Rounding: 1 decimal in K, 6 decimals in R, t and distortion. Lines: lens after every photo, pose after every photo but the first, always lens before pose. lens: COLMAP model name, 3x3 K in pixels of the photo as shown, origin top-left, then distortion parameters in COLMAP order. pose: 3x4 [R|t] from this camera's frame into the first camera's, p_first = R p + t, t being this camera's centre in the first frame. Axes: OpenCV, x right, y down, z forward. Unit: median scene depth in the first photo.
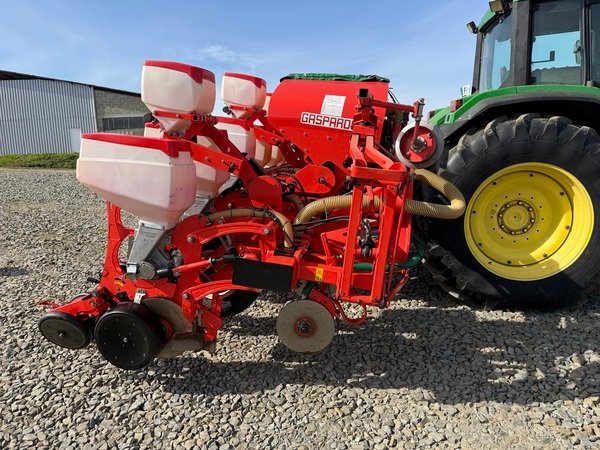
lens RADIAL K [[438.1, 0, 300.0], [0, 438.1, 225.0], [0, 0, 1]] dist [0.024175, -0.009541]
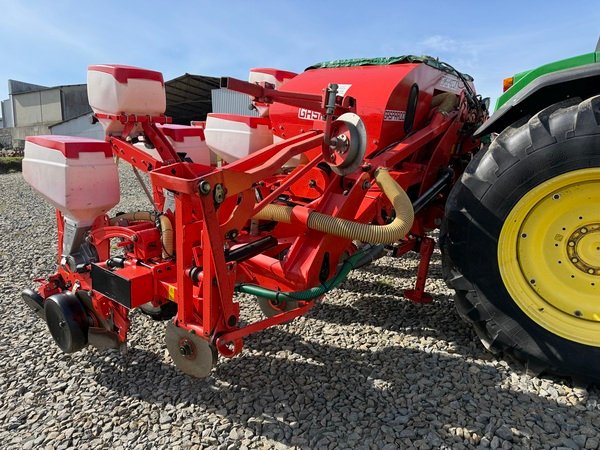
lens RADIAL K [[438.1, 0, 300.0], [0, 438.1, 225.0], [0, 0, 1]] dist [0.024175, -0.009541]
pose [[0.886518, 0.078880, -0.455920, 0.410732], [-0.073481, 0.996858, 0.029588, -0.041960], [0.456821, 0.007271, 0.889529, 0.202872]]
